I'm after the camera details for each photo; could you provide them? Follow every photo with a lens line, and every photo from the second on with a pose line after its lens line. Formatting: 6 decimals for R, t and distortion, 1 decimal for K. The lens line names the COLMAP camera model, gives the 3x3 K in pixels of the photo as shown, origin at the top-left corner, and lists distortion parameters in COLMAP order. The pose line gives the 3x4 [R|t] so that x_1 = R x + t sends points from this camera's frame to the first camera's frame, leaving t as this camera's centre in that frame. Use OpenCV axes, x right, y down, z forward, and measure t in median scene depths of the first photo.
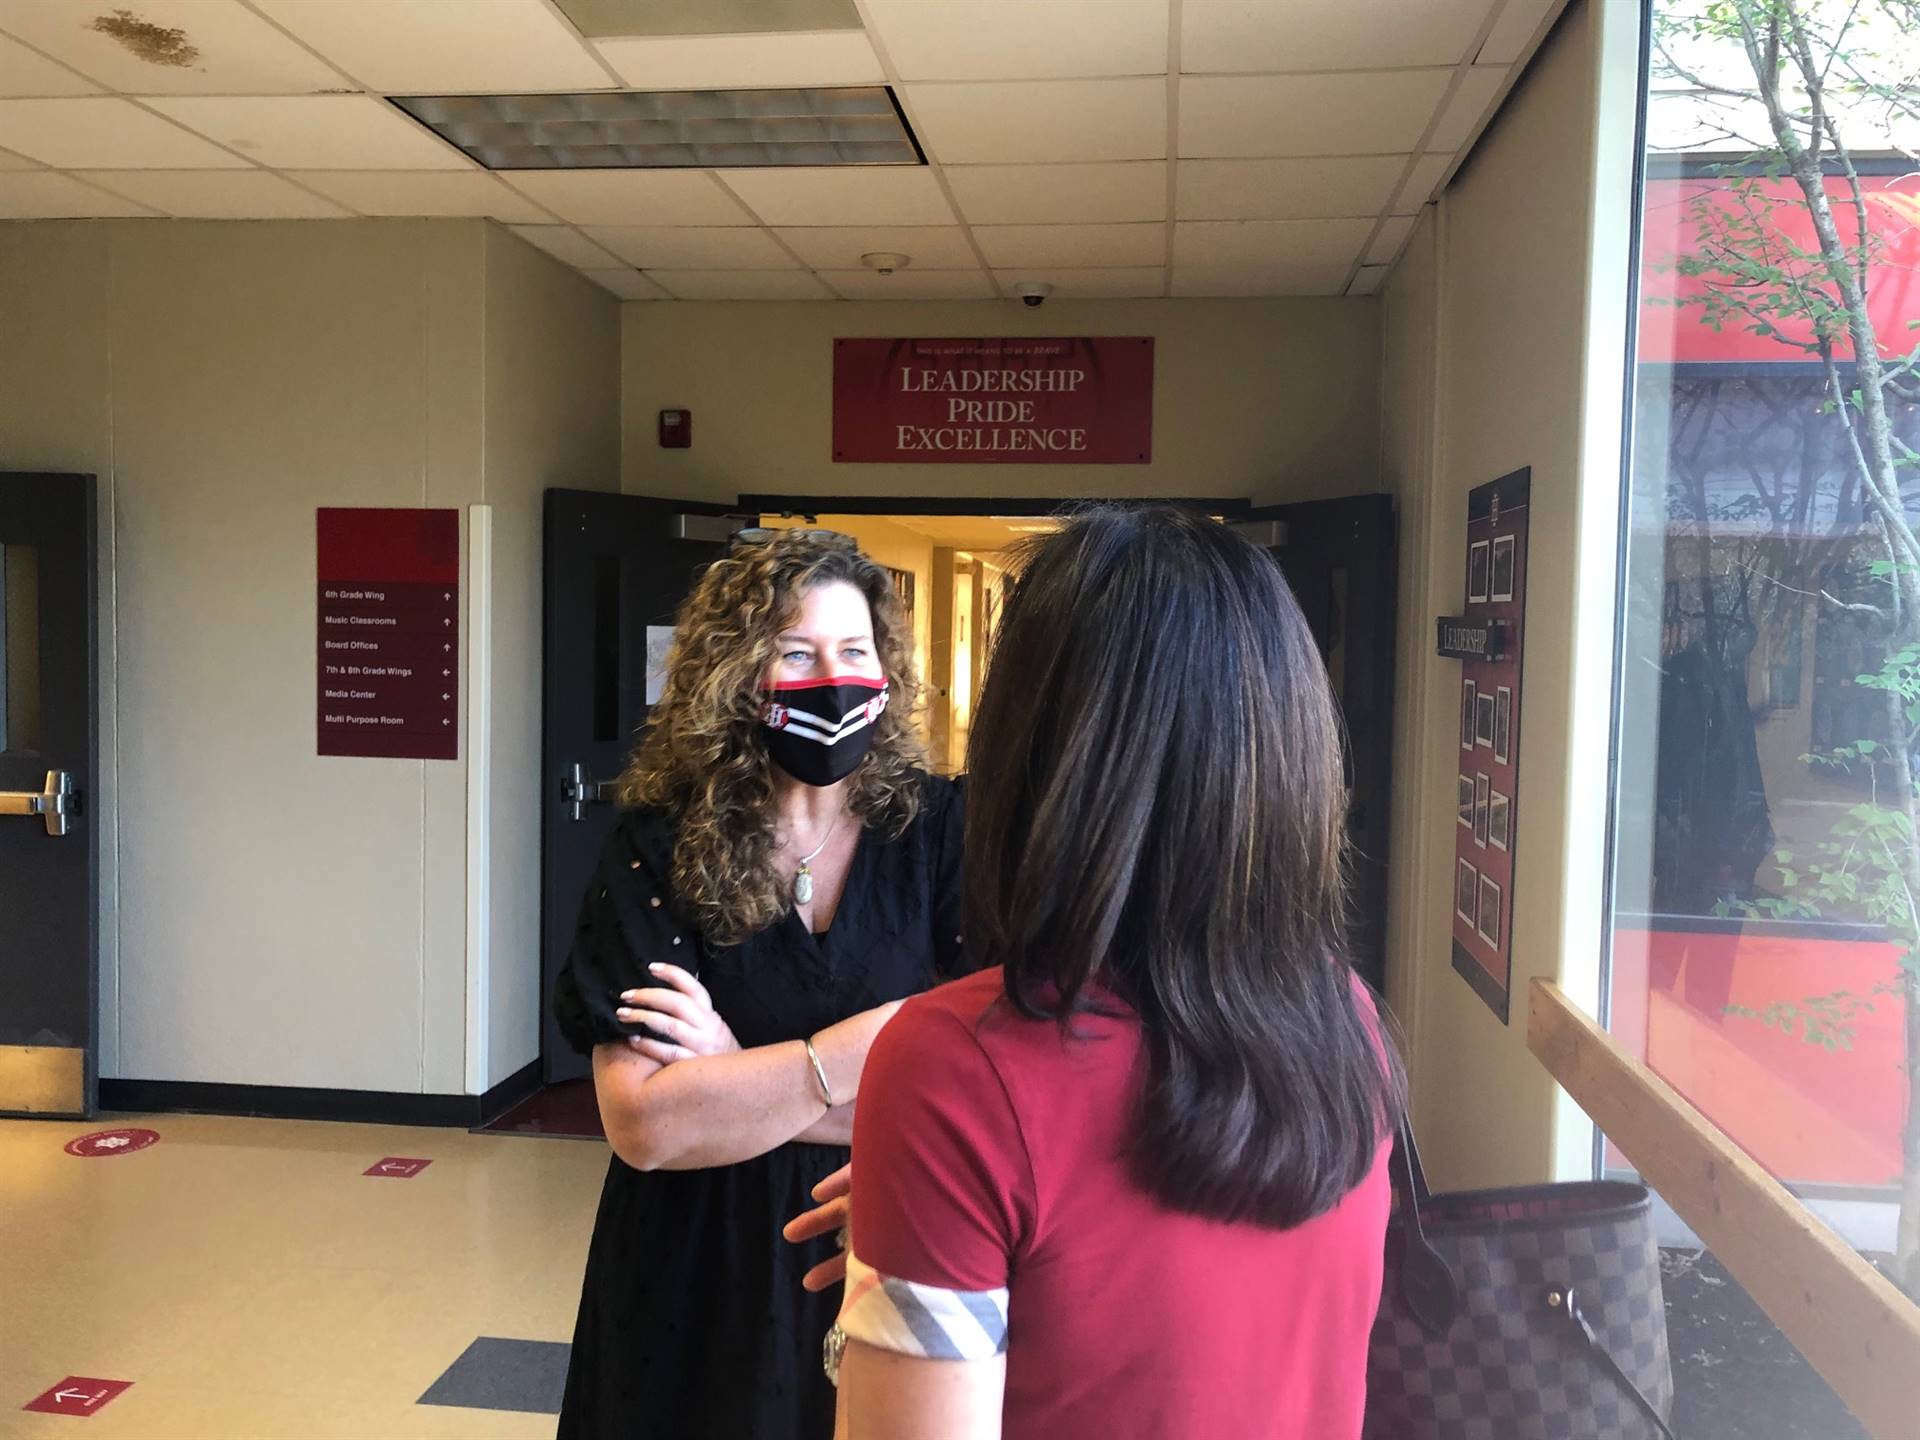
lens RADIAL K [[1585.4, 0, 961.7], [0, 1585.4, 710.8], [0, 0, 1]] dist [0.051701, -0.089287]
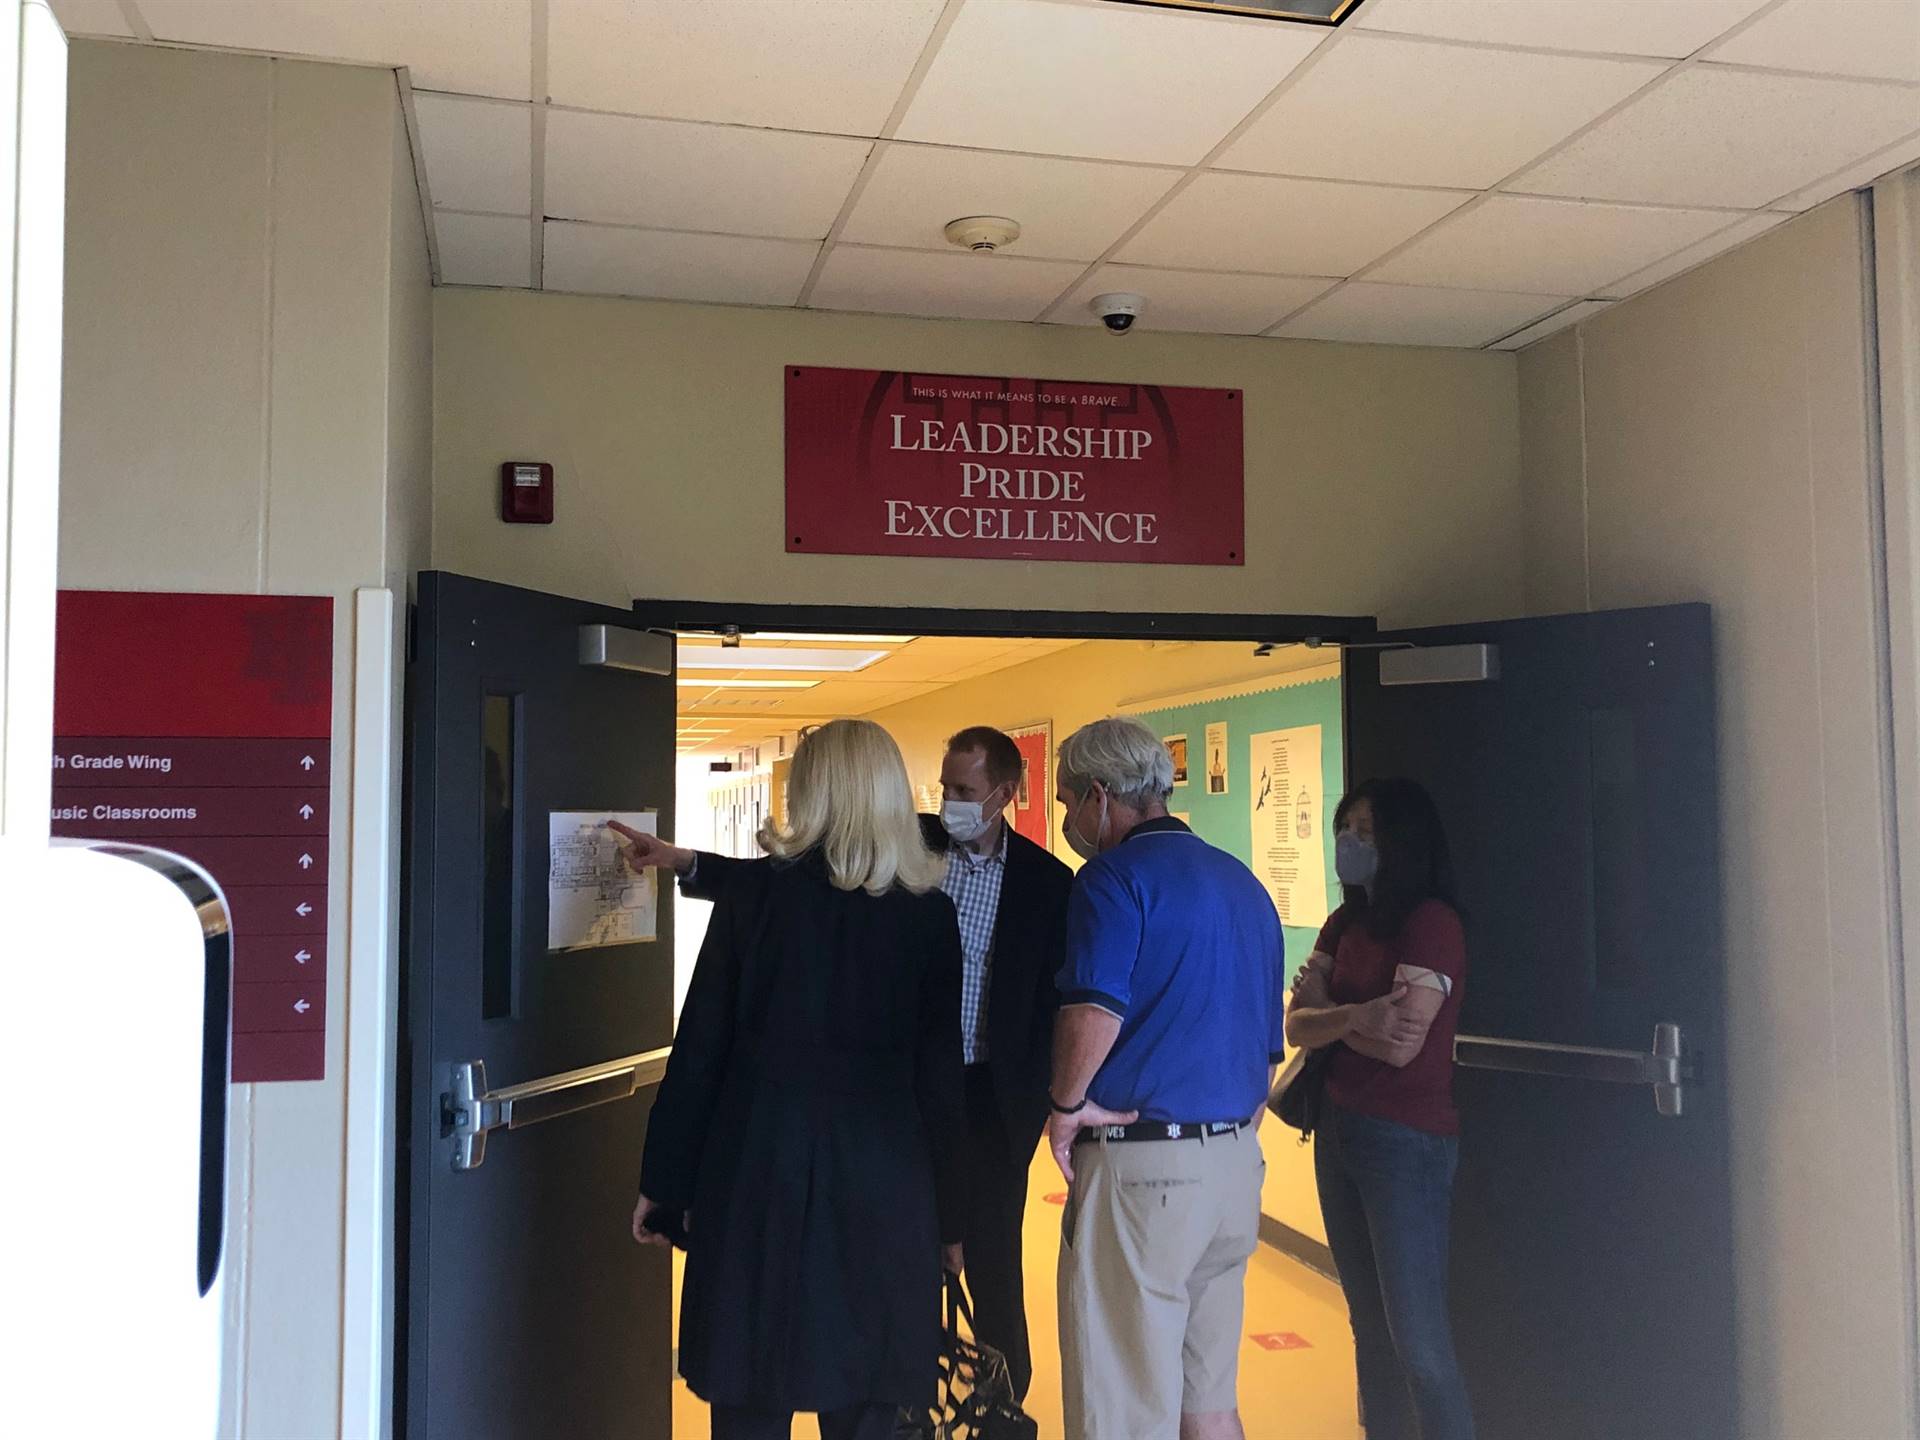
lens RADIAL K [[1763.5, 0, 960.6], [0, 1763.5, 706.3], [0, 0, 1]] dist [0.048127, -0.000621]
pose [[0.933802, -0.002212, 0.357784, -0.276258], [0.042272, 0.993659, -0.104186, -0.017280], [-0.355285, 0.112413, 0.927974, 0.322885]]
